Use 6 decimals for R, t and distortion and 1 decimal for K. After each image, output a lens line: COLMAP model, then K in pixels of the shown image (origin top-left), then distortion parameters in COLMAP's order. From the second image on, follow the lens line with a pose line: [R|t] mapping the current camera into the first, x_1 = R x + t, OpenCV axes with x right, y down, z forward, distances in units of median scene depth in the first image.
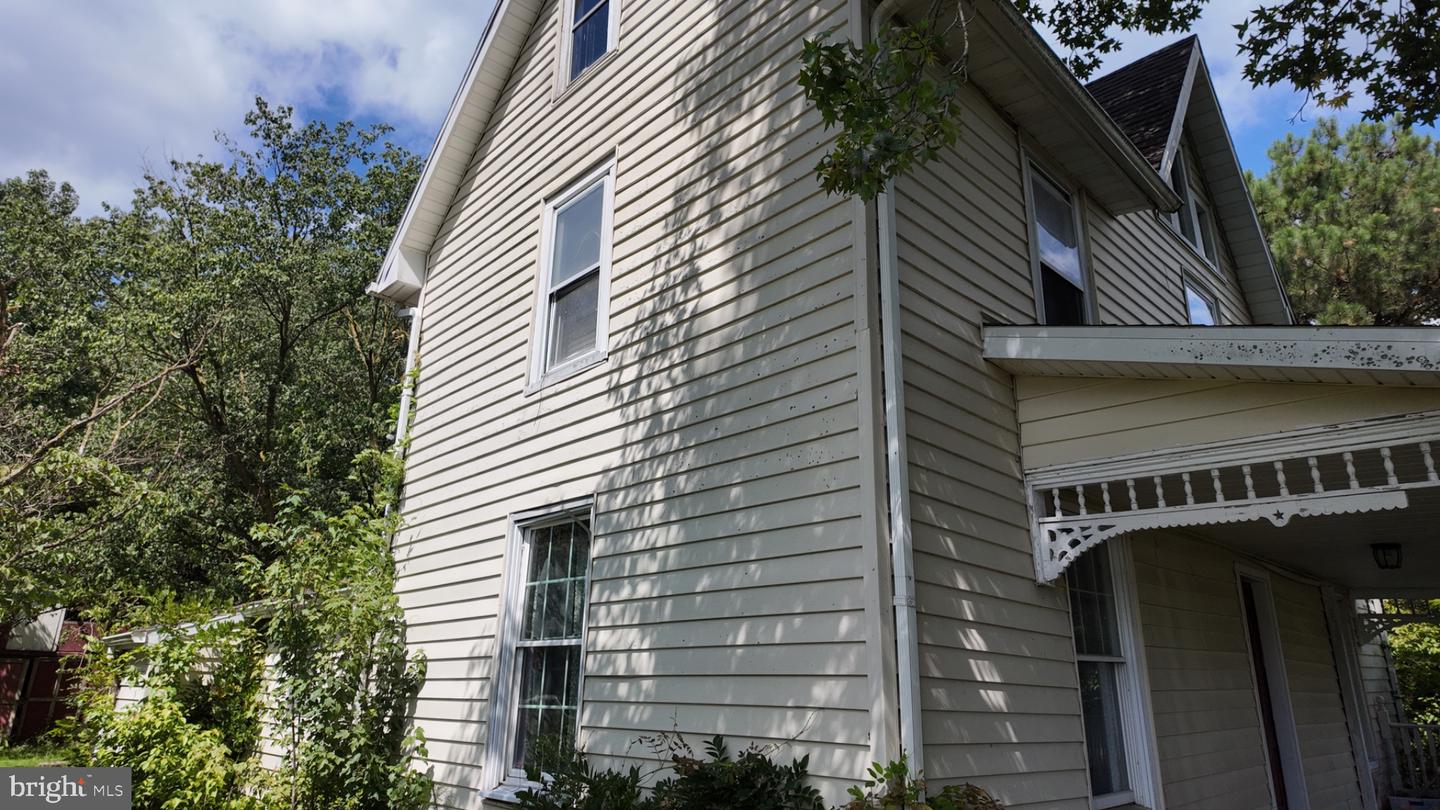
lens RADIAL K [[850.0, 0, 723.3], [0, 850.0, 411.3], [0, 0, 1]] dist [0.031316, -0.015745]
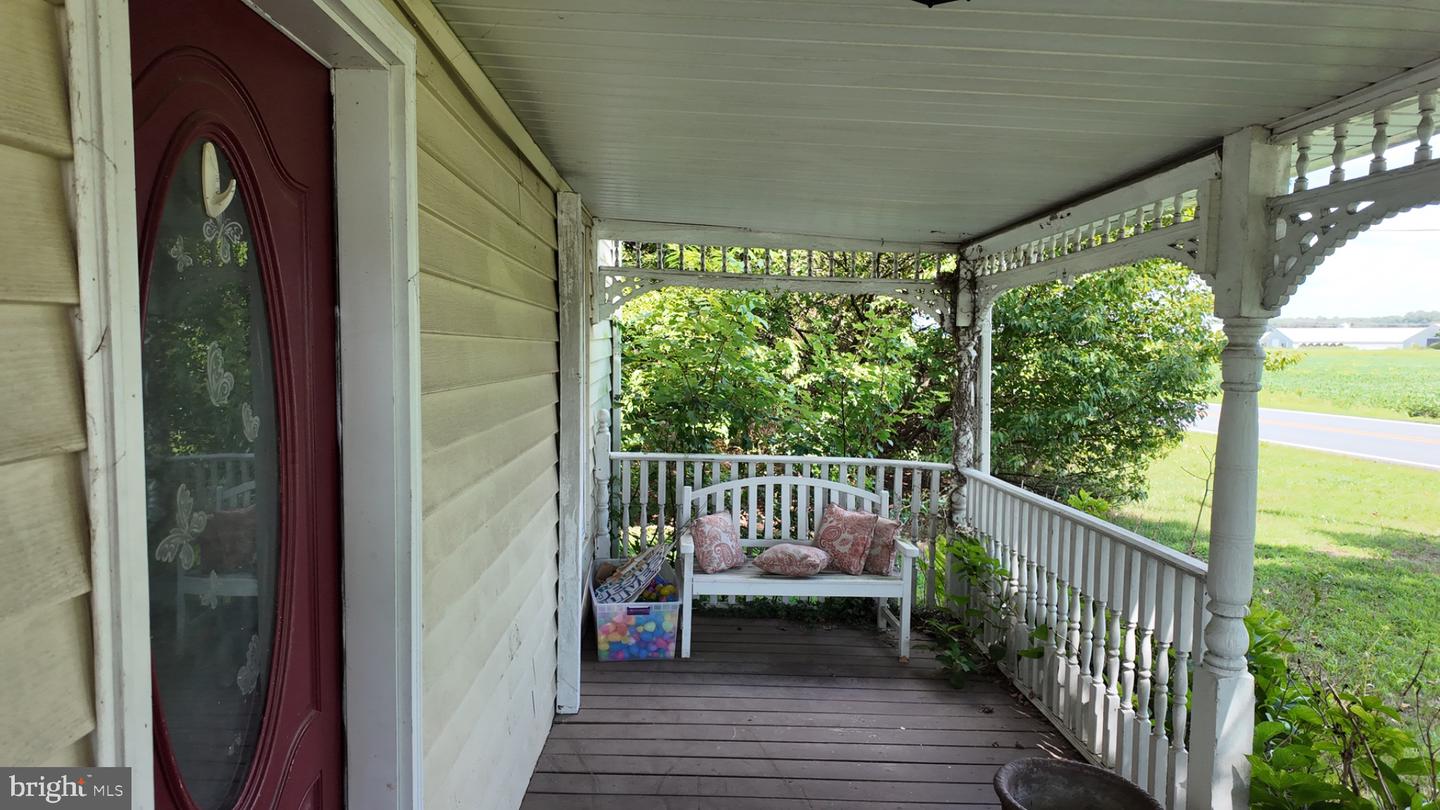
lens RADIAL K [[850.0, 0, 723.3], [0, 850.0, 411.3], [0, 0, 1]] dist [0.031316, -0.015745]
pose [[0.672700, -0.063772, 0.737162, 0.995148], [-0.222940, 0.932510, 0.284117, 0.382307], [-0.705530, -0.355469, 0.613082, 1.485116]]
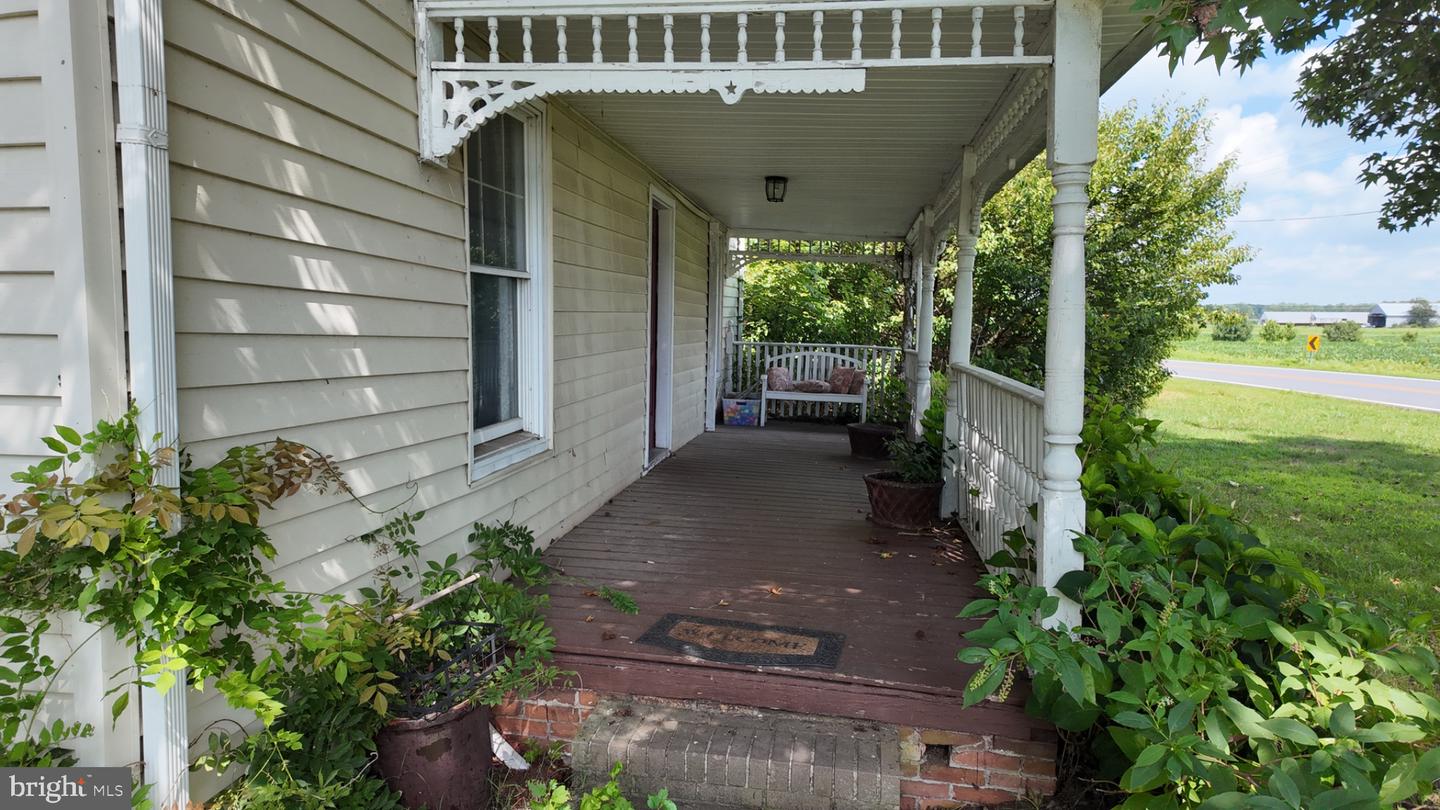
lens RADIAL K [[850.0, 0, 723.3], [0, 850.0, 411.3], [0, 0, 1]] dist [0.031316, -0.015745]
pose [[0.802486, -0.064674, 0.593156, 0.143875], [-0.183458, 0.919207, 0.348427, 0.105997], [-0.567768, -0.388427, 0.725786, 0.288322]]
